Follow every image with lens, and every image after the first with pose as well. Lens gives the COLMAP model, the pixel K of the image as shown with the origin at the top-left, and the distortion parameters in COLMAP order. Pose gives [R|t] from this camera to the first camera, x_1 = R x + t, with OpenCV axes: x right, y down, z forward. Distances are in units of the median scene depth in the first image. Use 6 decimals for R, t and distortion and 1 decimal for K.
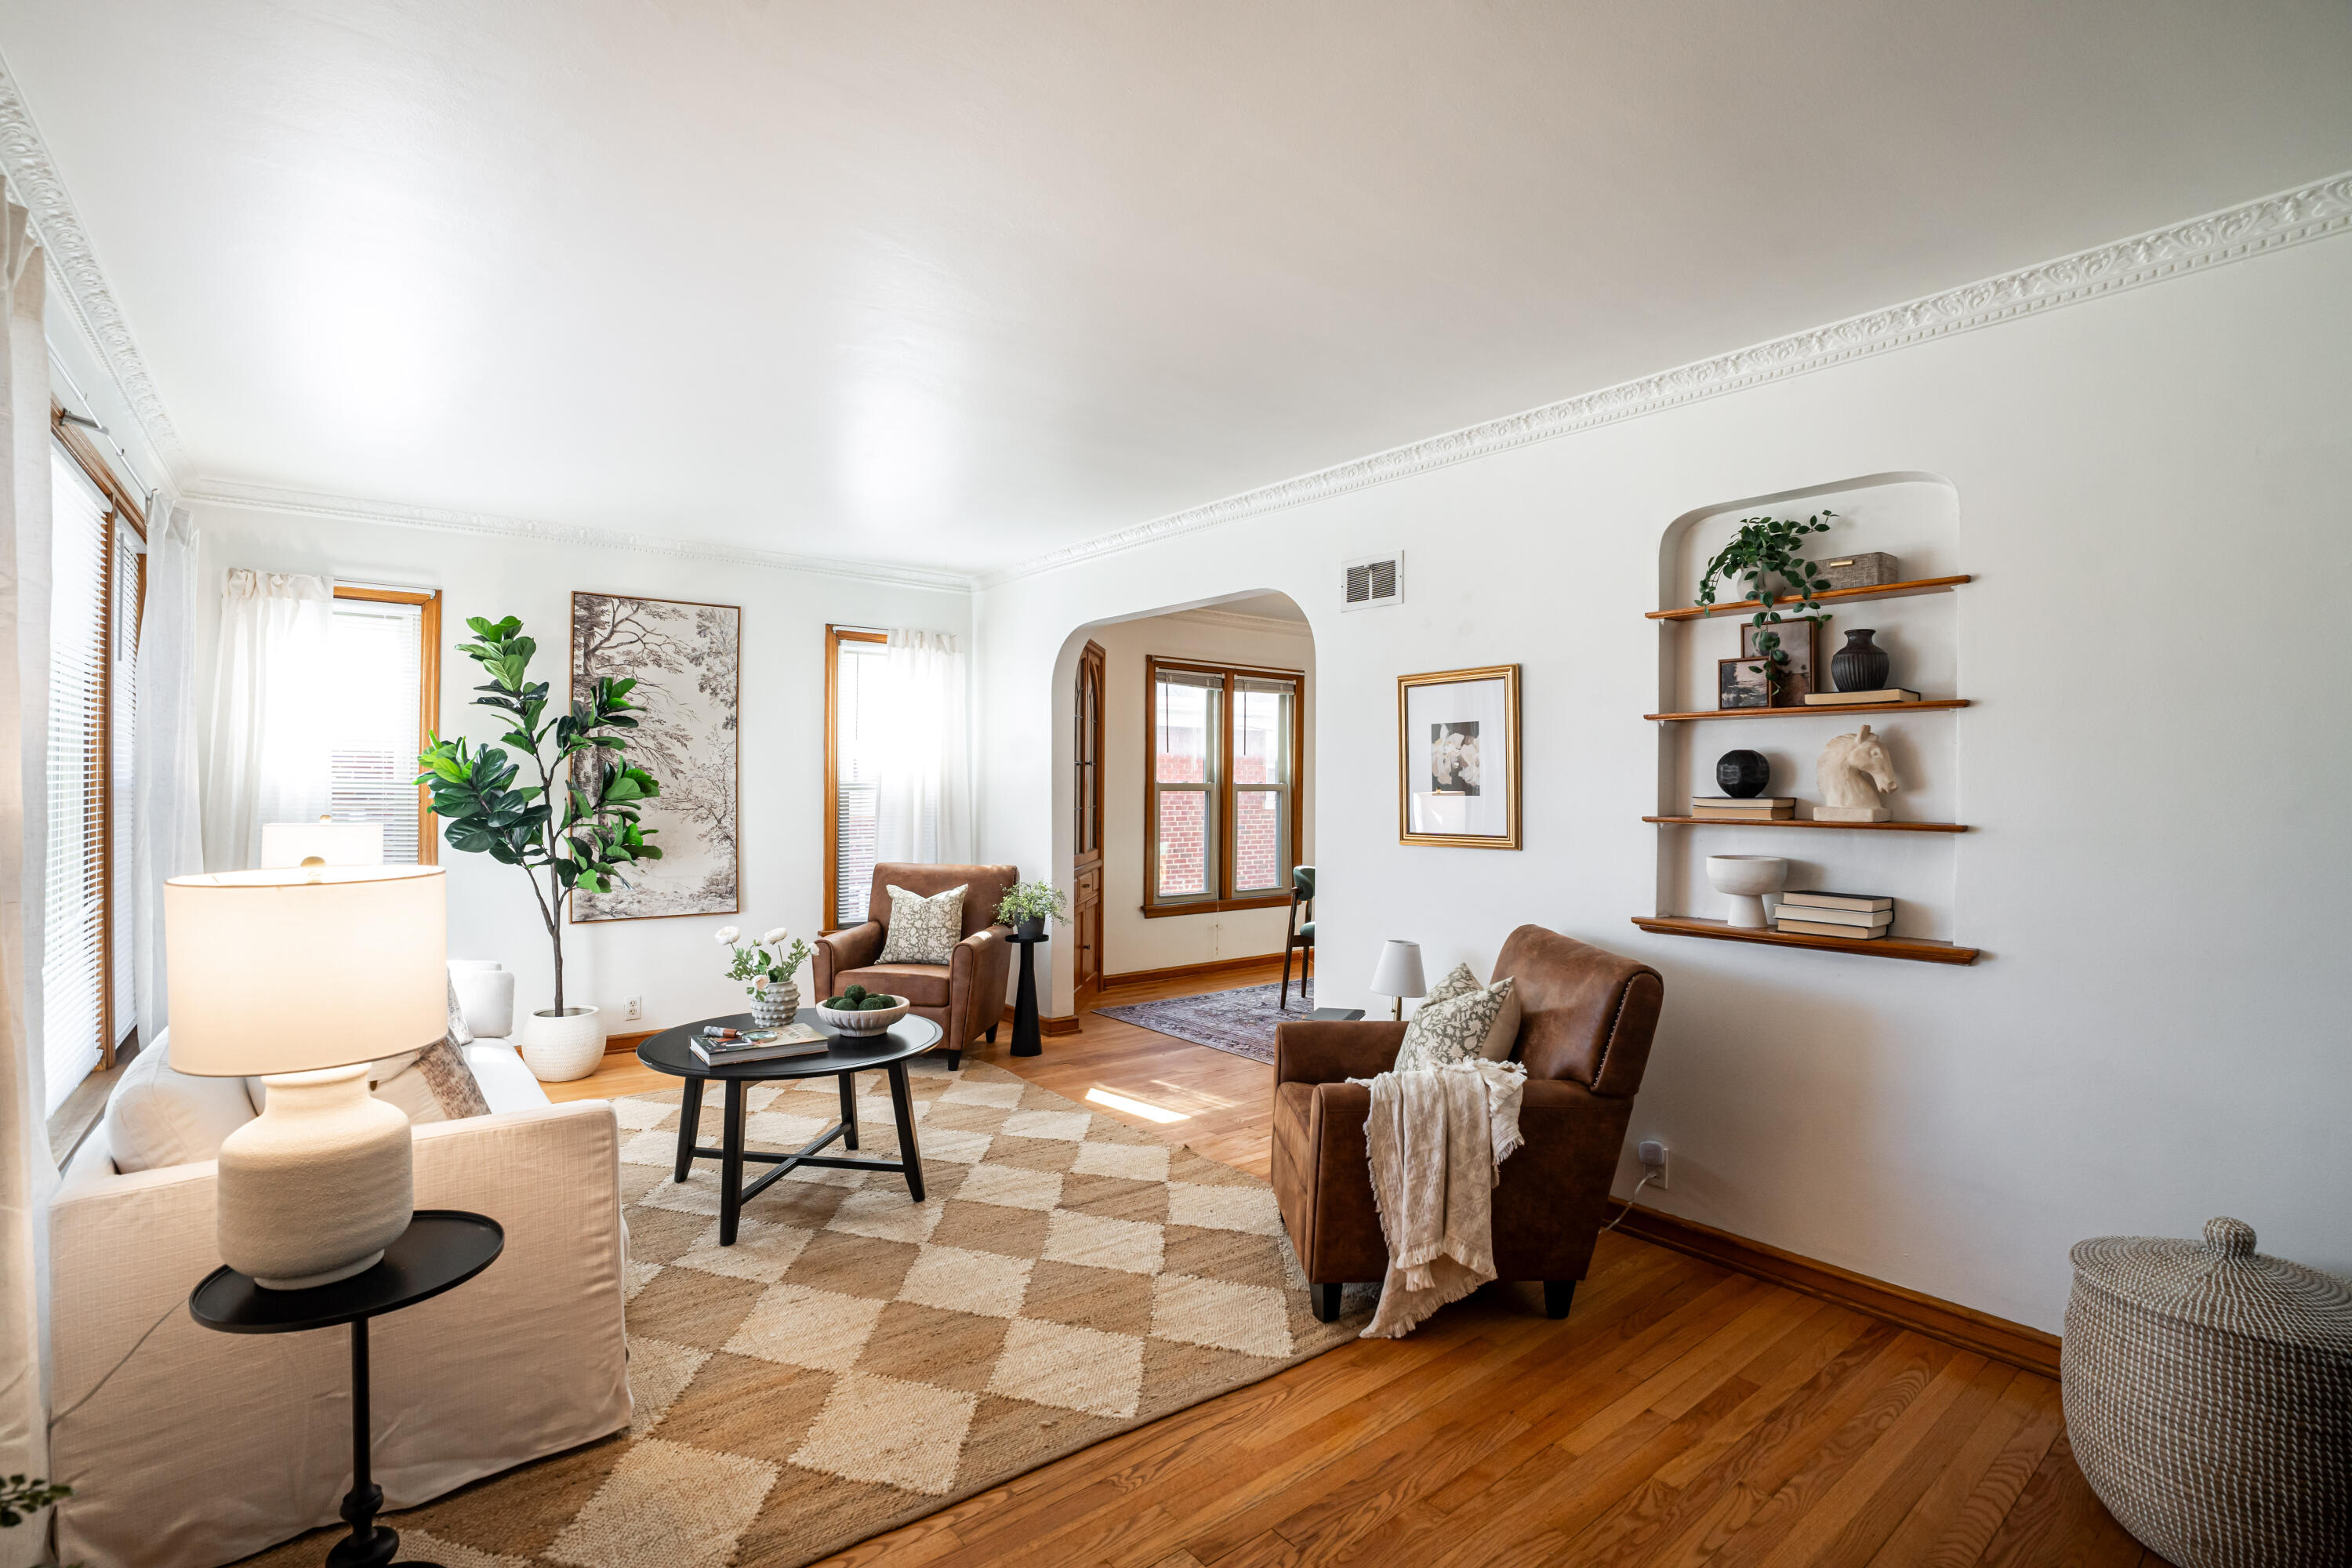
lens RADIAL K [[1079.2, 0, 1158.7], [0, 1079.2, 782.1], [0, 0, 1]] dist [-0.012224, 0.004356]
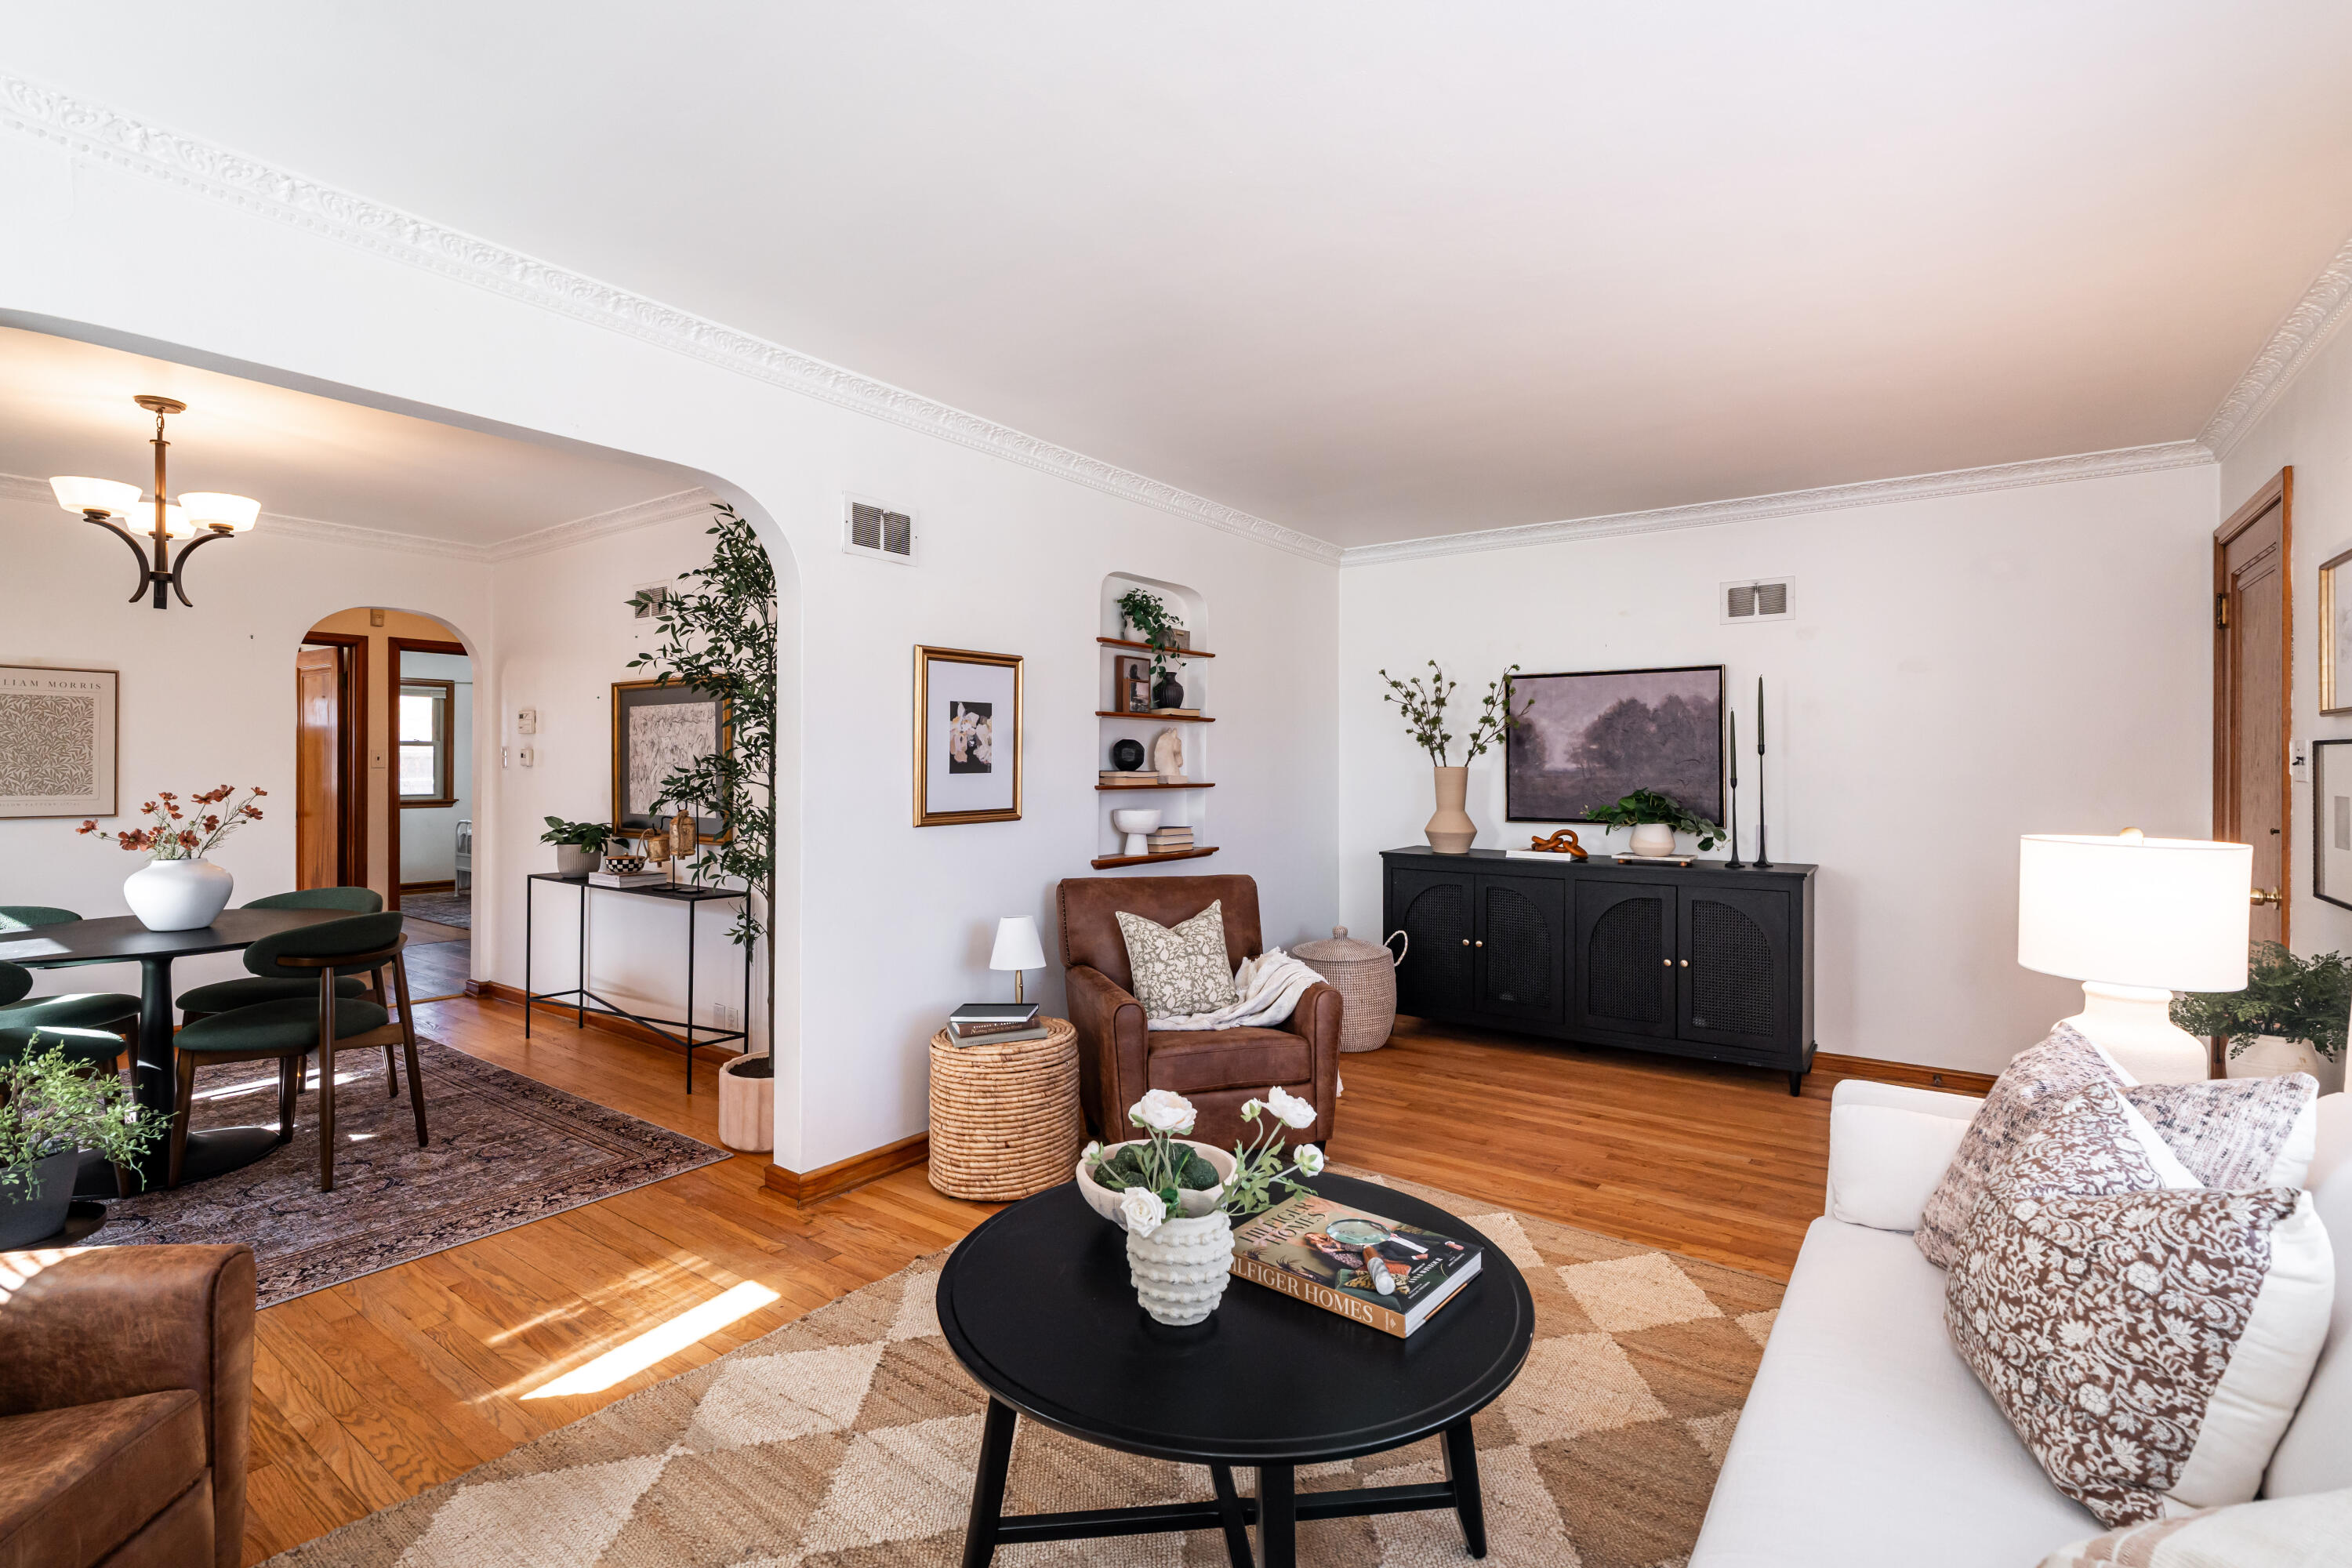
lens RADIAL K [[1079.2, 0, 1177.3], [0, 1079.2, 754.9], [0, 0, 1]] dist [-0.012224, 0.004356]
pose [[-0.264421, 0.001295, 0.964406, -0.556619], [-0.005674, 0.999980, -0.002898, -0.002110], [-0.964391, -0.006238, -0.264409, 0.786236]]
